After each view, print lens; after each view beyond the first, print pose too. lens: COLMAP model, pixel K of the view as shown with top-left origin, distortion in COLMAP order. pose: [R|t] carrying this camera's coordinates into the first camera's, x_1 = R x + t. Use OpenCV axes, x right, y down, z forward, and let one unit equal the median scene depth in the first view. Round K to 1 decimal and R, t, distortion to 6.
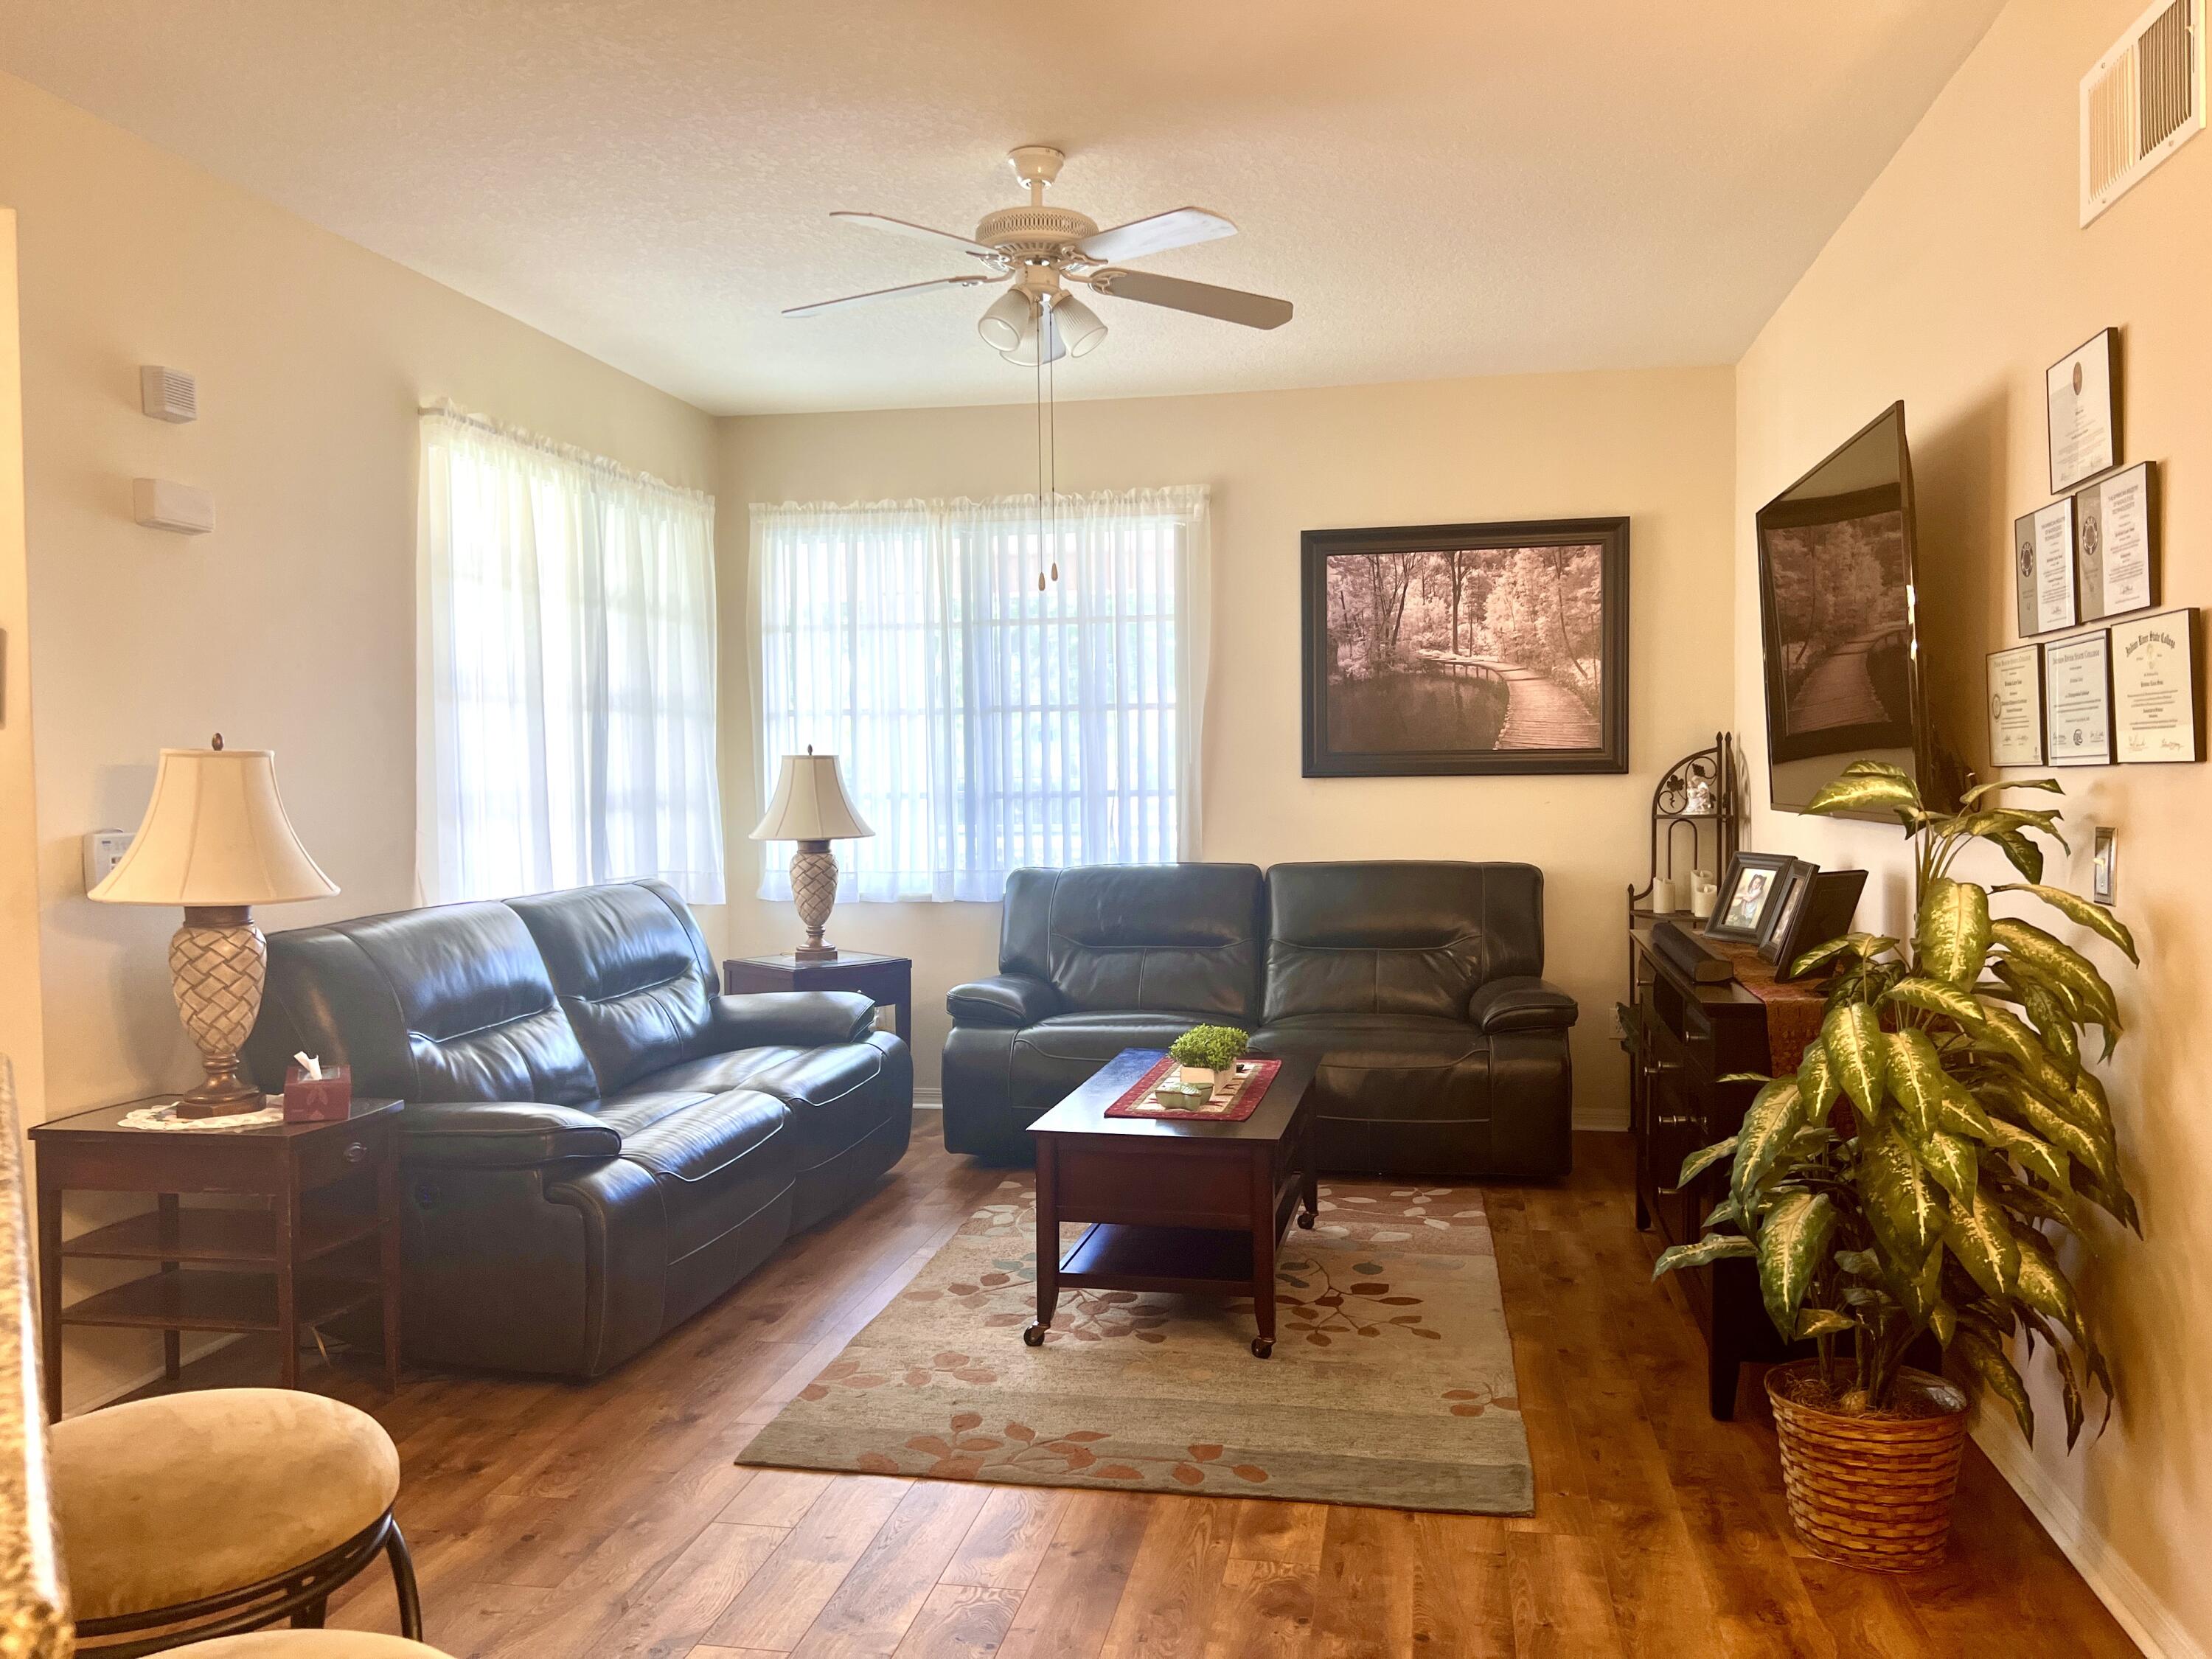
lens RADIAL K [[1650.5, 0, 1106.0], [0, 1650.5, 829.5], [0, 0, 1]] dist [0.019611, -0.001911]
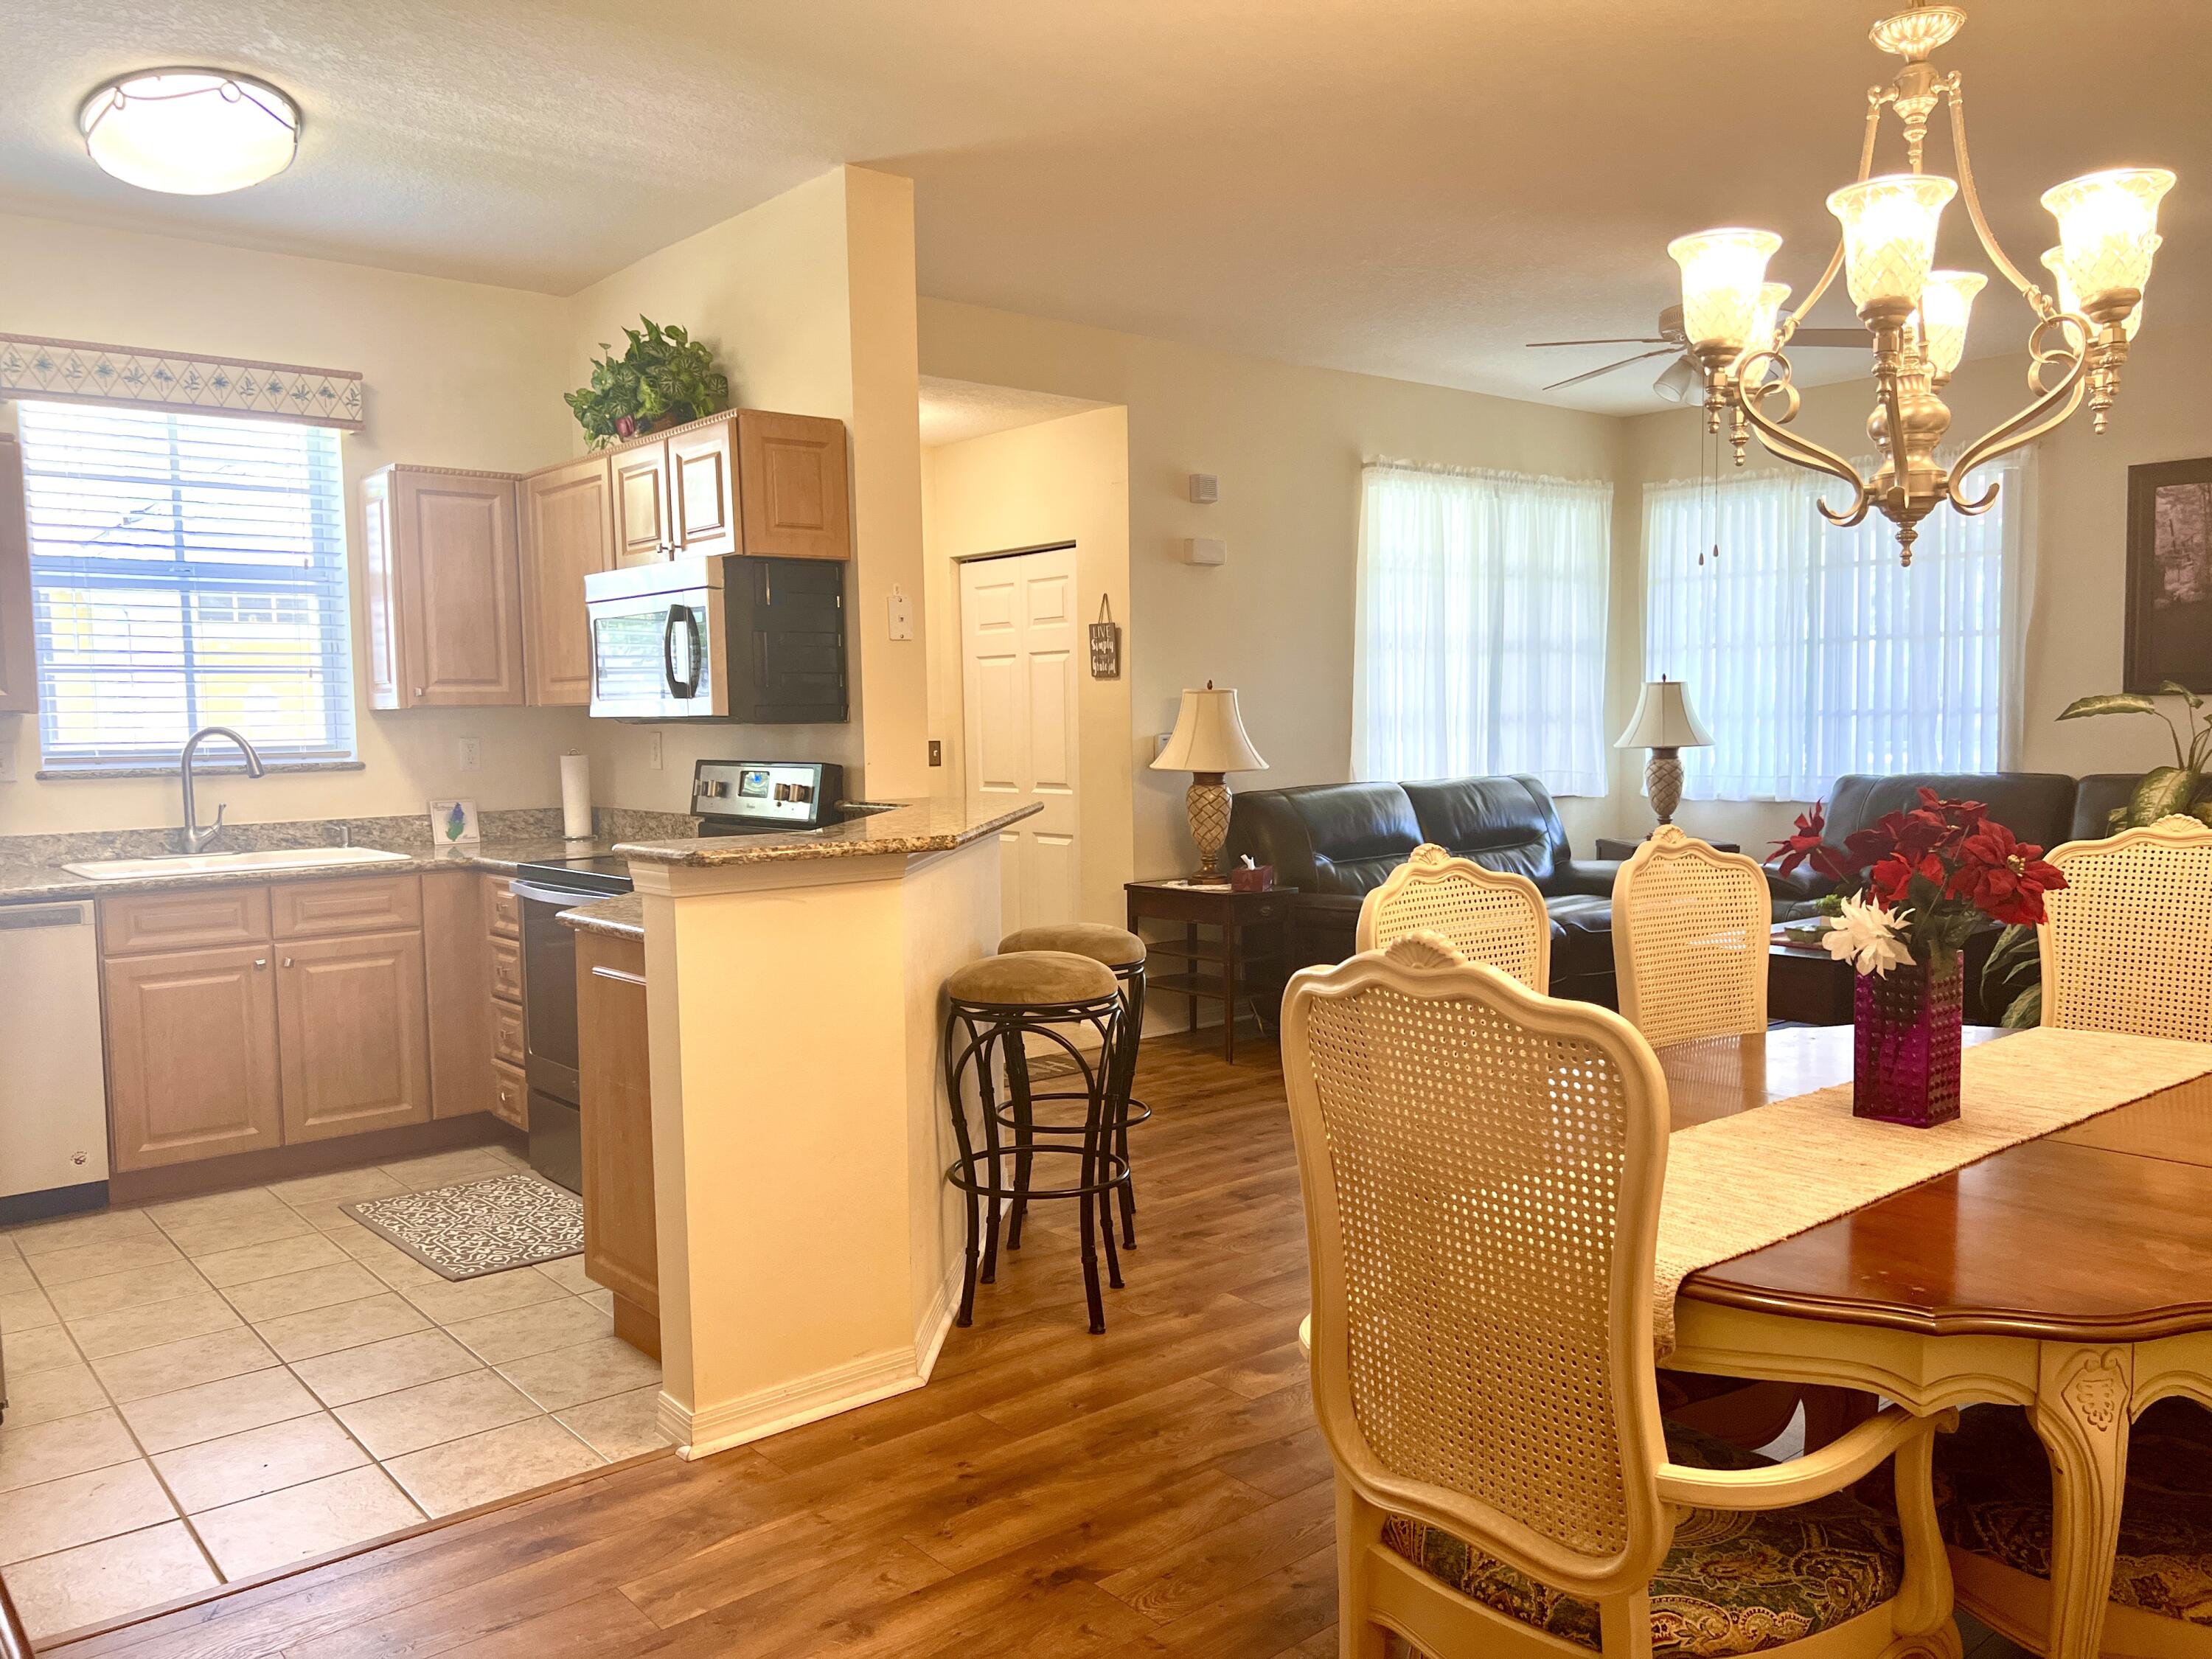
lens RADIAL K [[1650.5, 0, 1106.0], [0, 1650.5, 829.5], [0, 0, 1]] dist [0.019611, -0.001911]
pose [[0.772866, 0.041379, -0.633219, 0.367154], [-0.012135, 0.998653, 0.050447, 0.012101], [0.634453, -0.031305, 0.772327, -0.333519]]
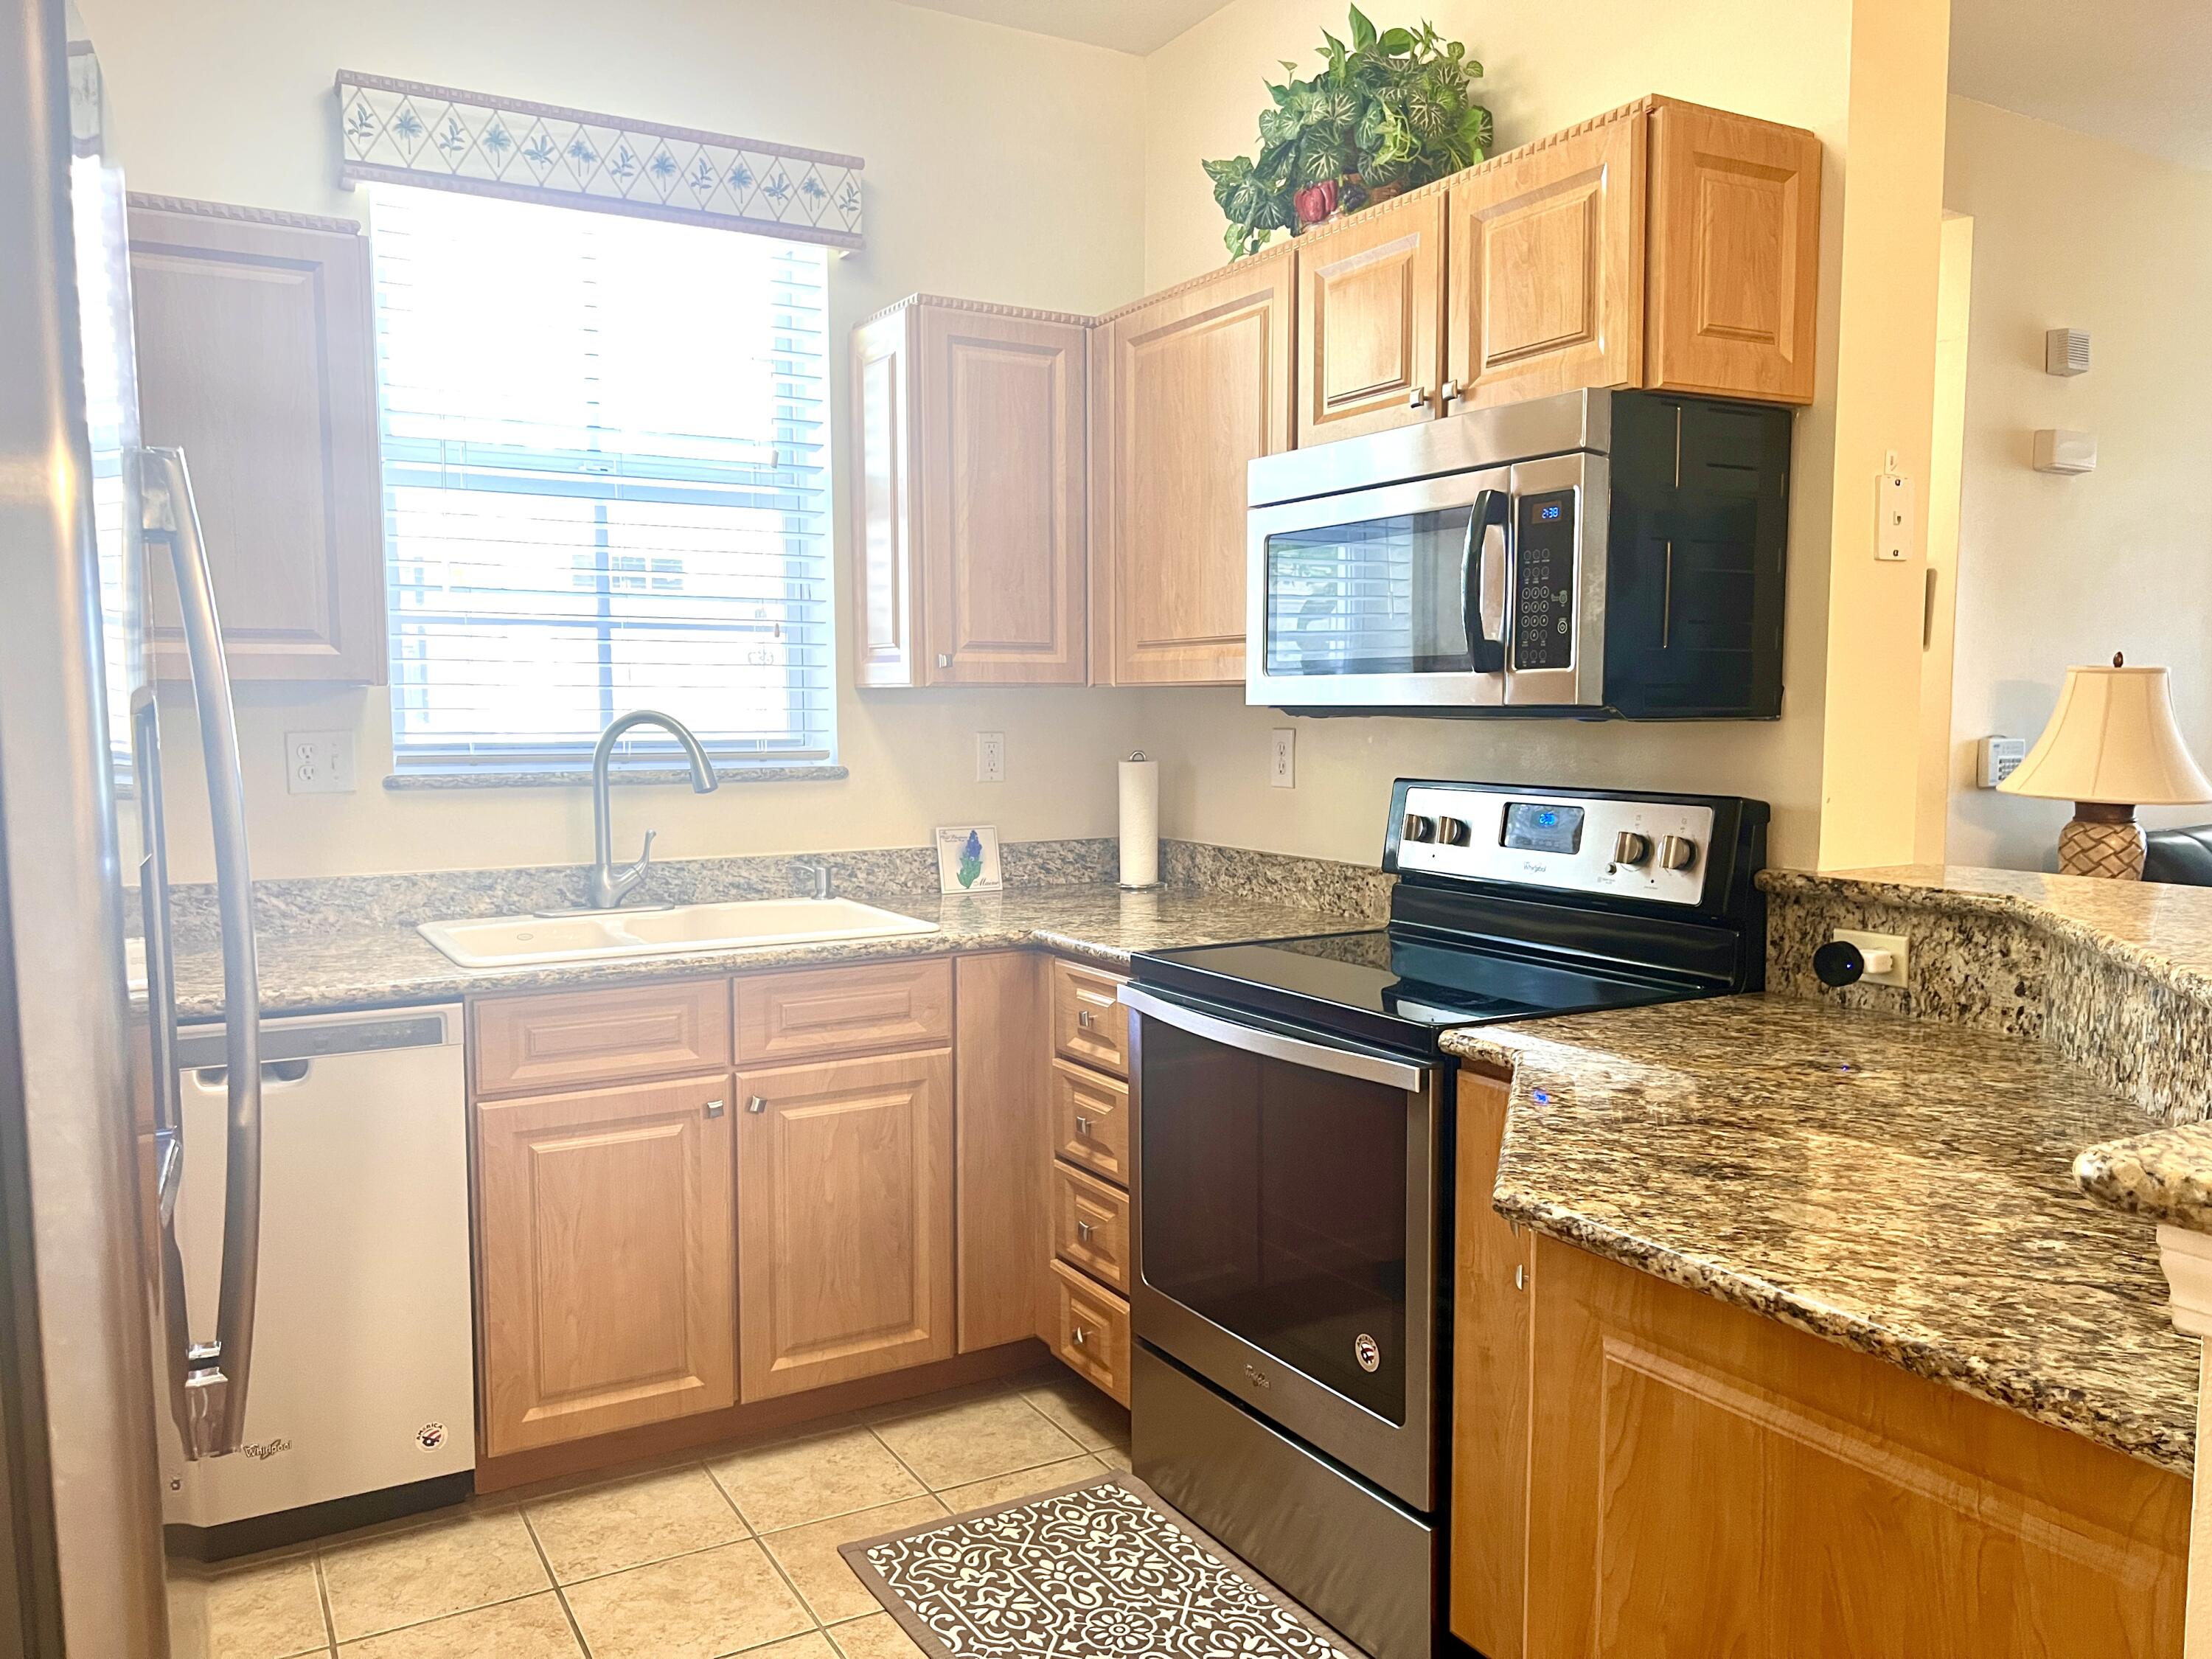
lens RADIAL K [[1681.3, 0, 1130.1], [0, 1681.3, 821.7], [0, 0, 1]] dist [0.094073, -0.130920]
pose [[0.654709, 0.062722, -0.753274, -0.062309], [-0.029640, 0.997915, 0.057330, 0.007211], [0.755300, -0.015208, 0.655203, -0.187846]]
